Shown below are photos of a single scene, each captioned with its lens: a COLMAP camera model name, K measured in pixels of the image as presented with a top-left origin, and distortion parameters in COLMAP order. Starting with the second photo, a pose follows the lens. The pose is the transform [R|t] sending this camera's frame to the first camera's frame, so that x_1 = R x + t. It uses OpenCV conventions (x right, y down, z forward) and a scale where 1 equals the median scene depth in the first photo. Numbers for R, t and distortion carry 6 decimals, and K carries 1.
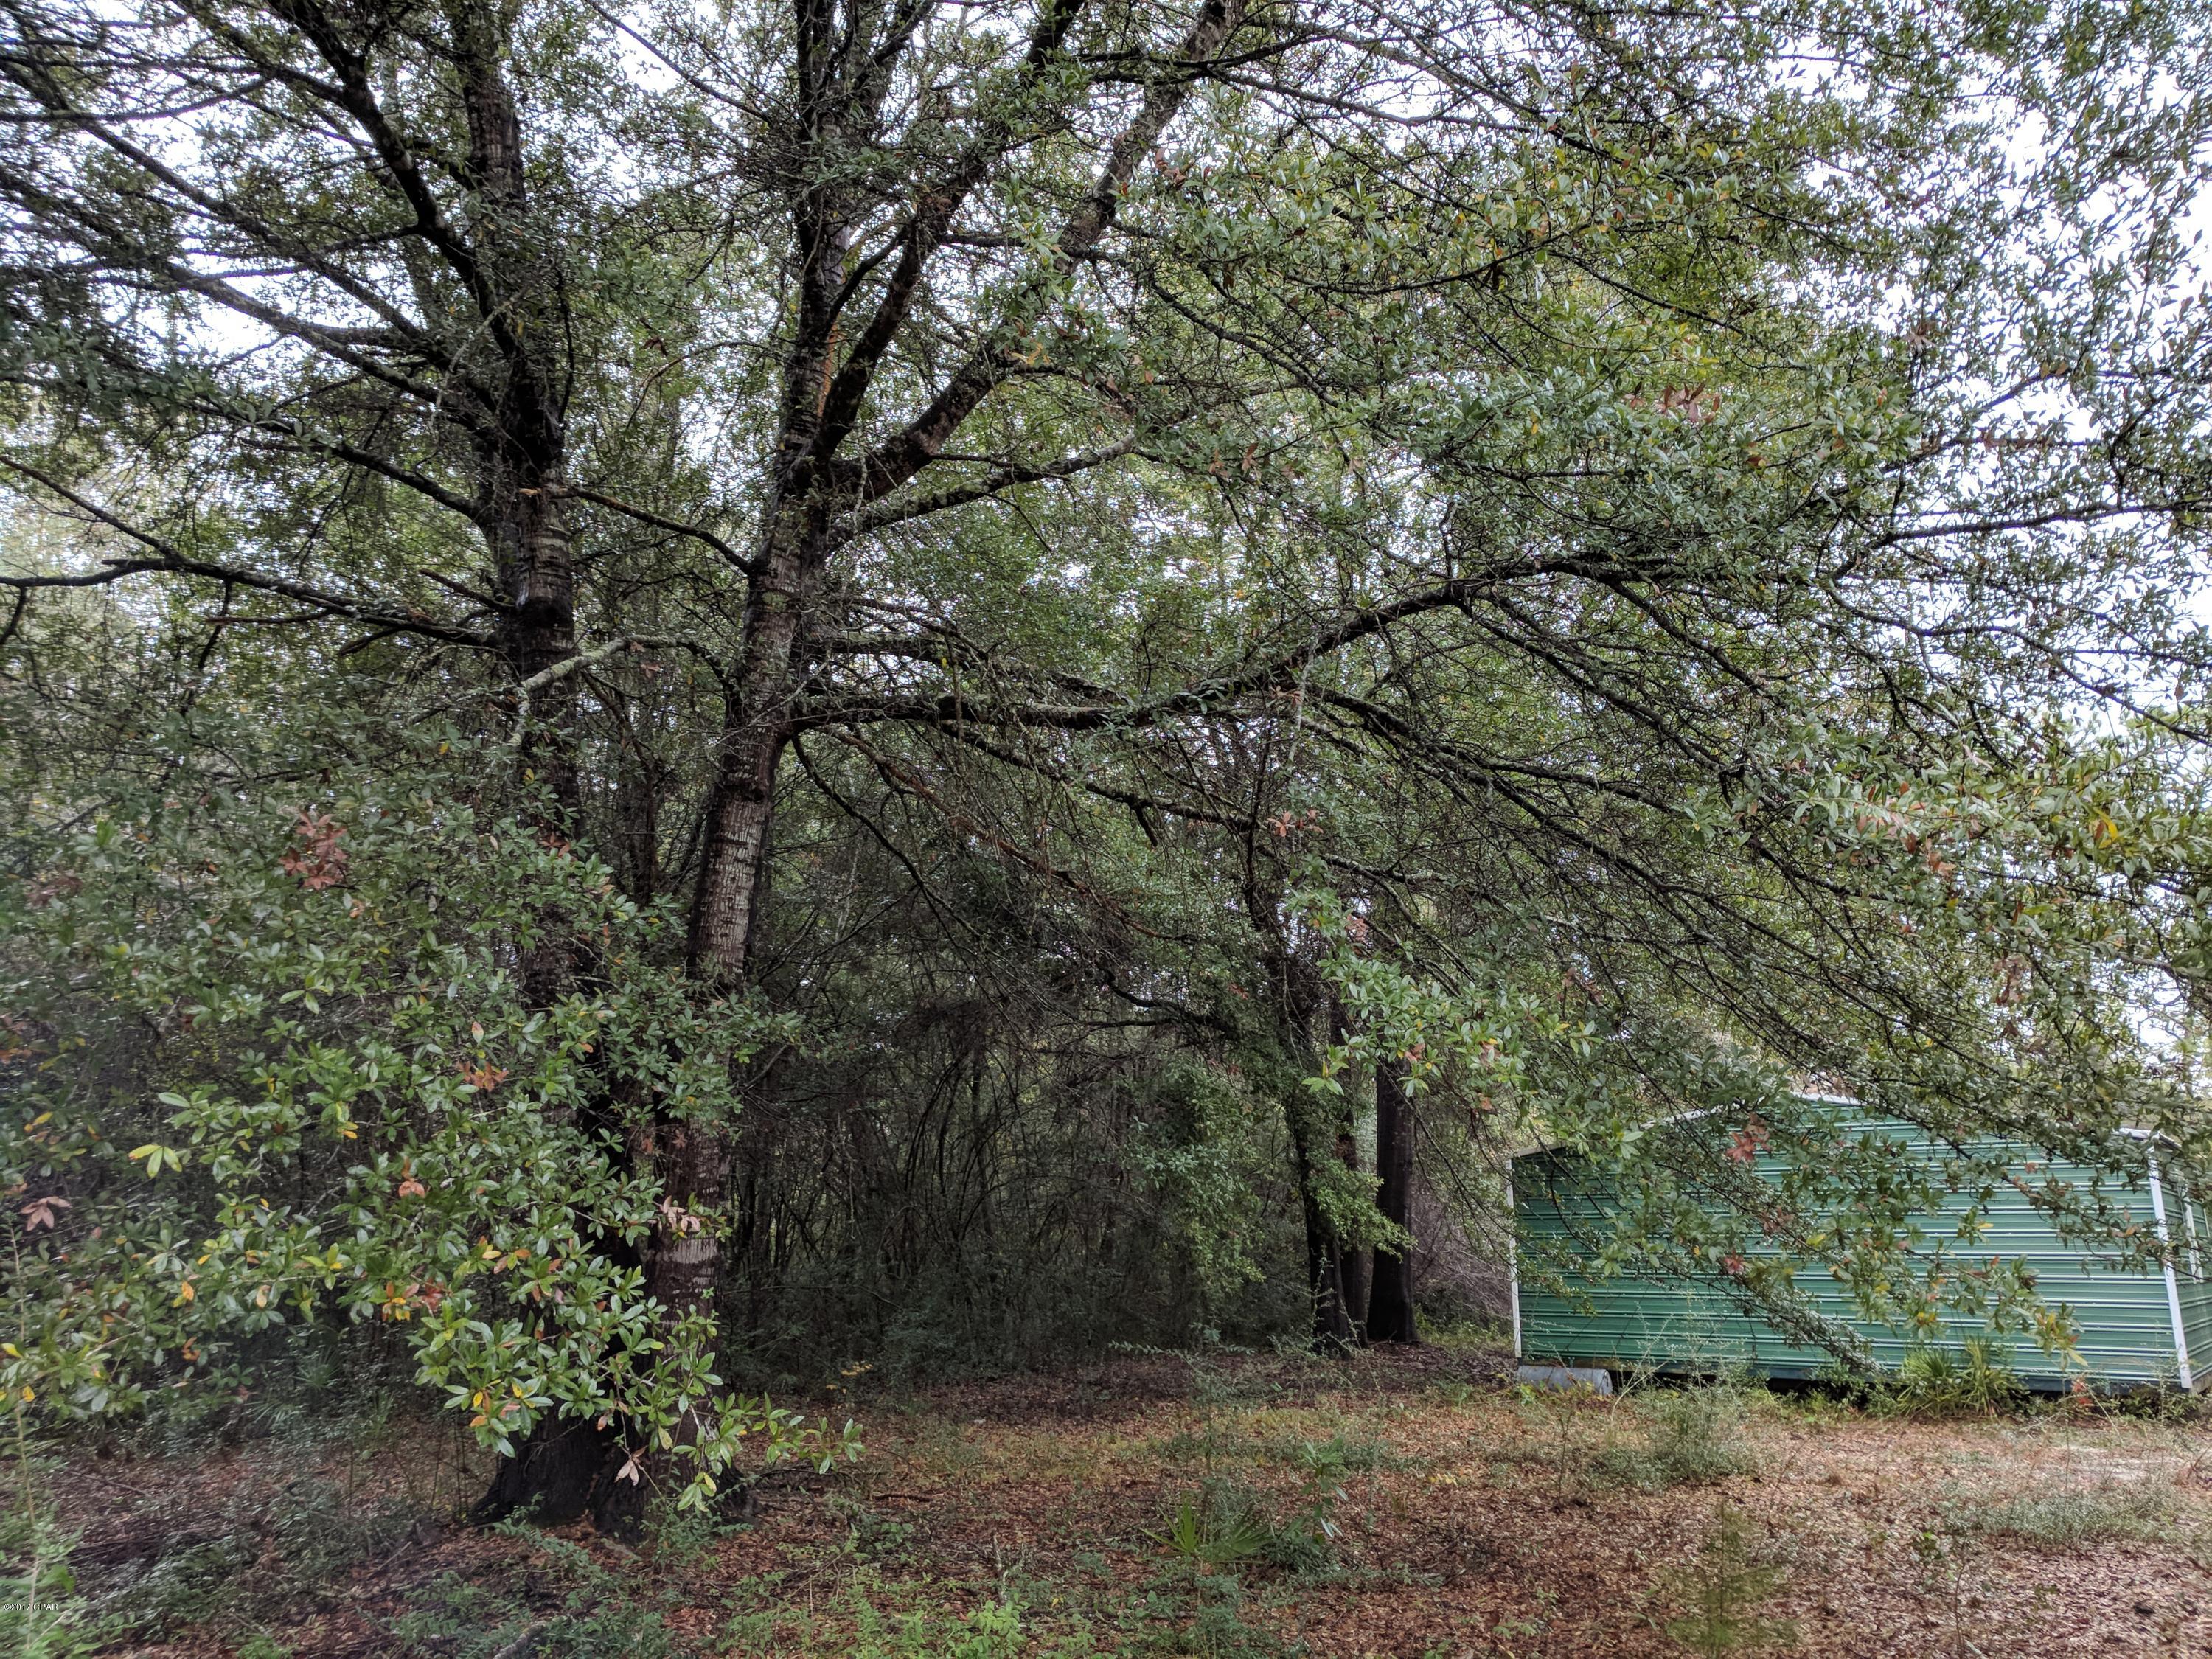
lens RADIAL K [[1655.2, 0, 1101.1], [0, 1655.2, 827.6], [0, 0, 1]] dist [0.008028, 0.000860]
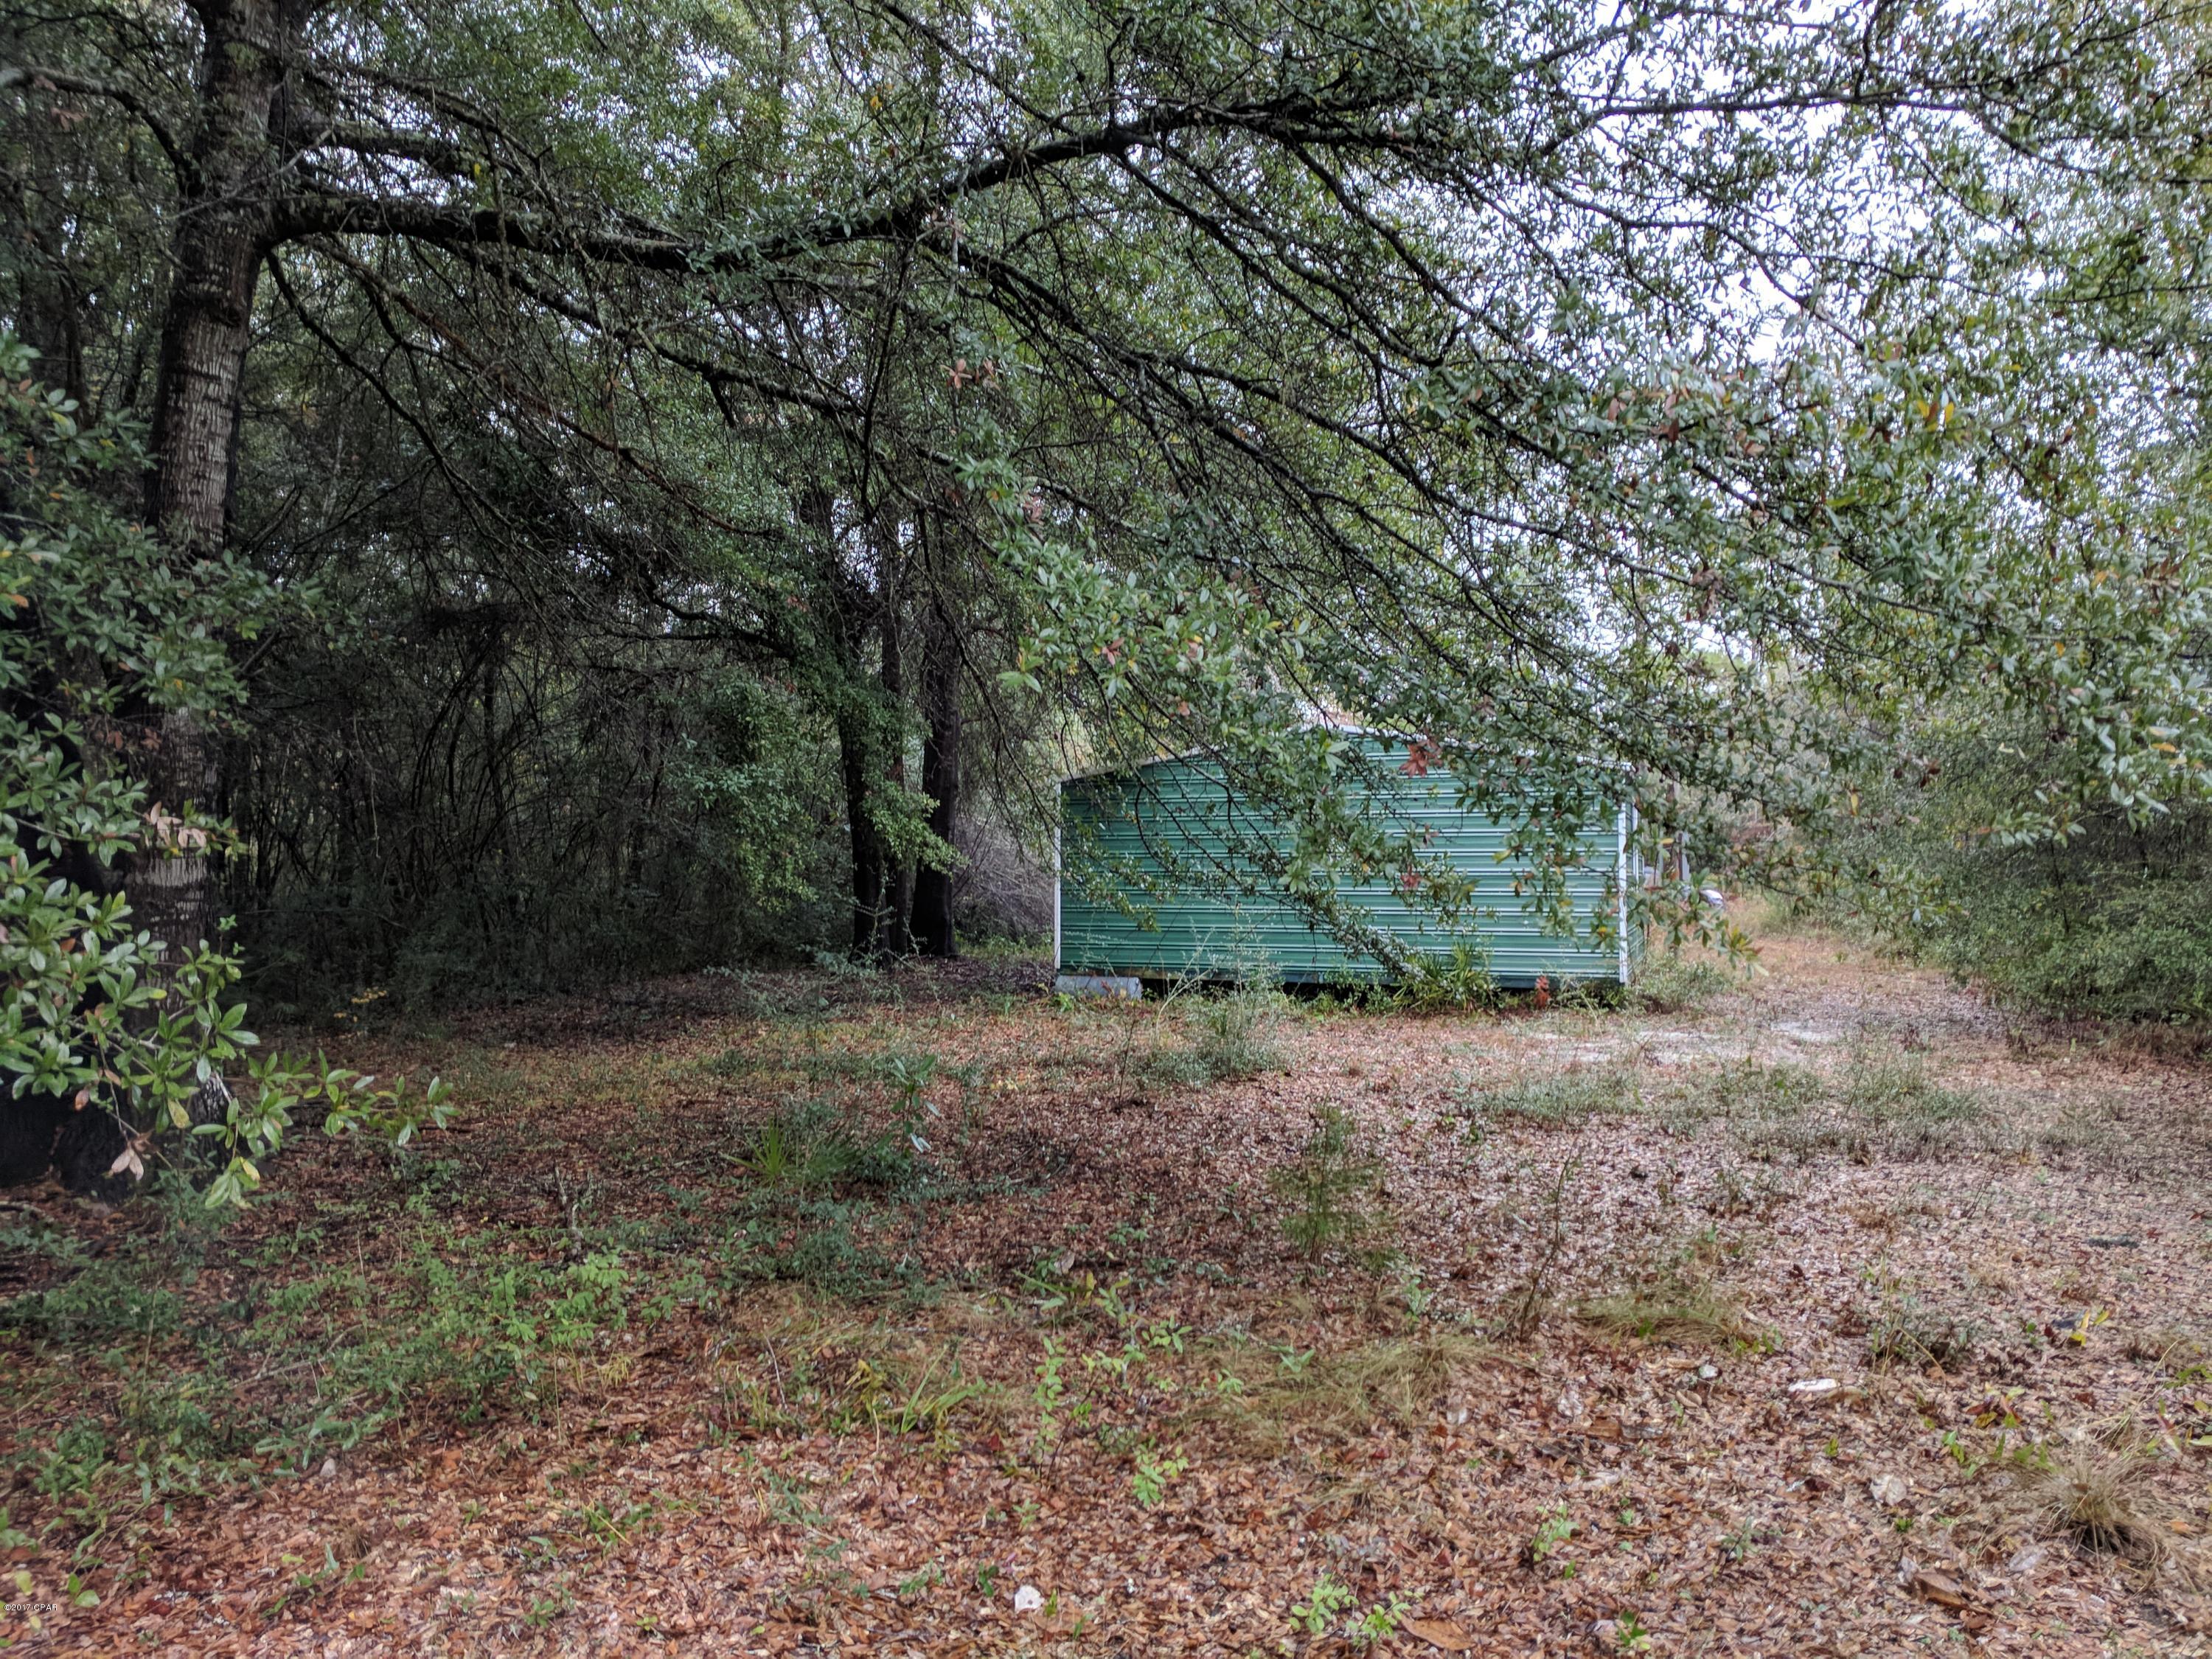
lens RADIAL K [[1655.2, 0, 1113.3], [0, 1655.2, 829.2], [0, 0, 1]] dist [0.008028, 0.000860]
pose [[0.958445, 0.003514, 0.285256, -0.031771], [-0.067116, 0.974635, 0.213498, 0.023593], [-0.277270, -0.223772, 0.934370, 0.091868]]
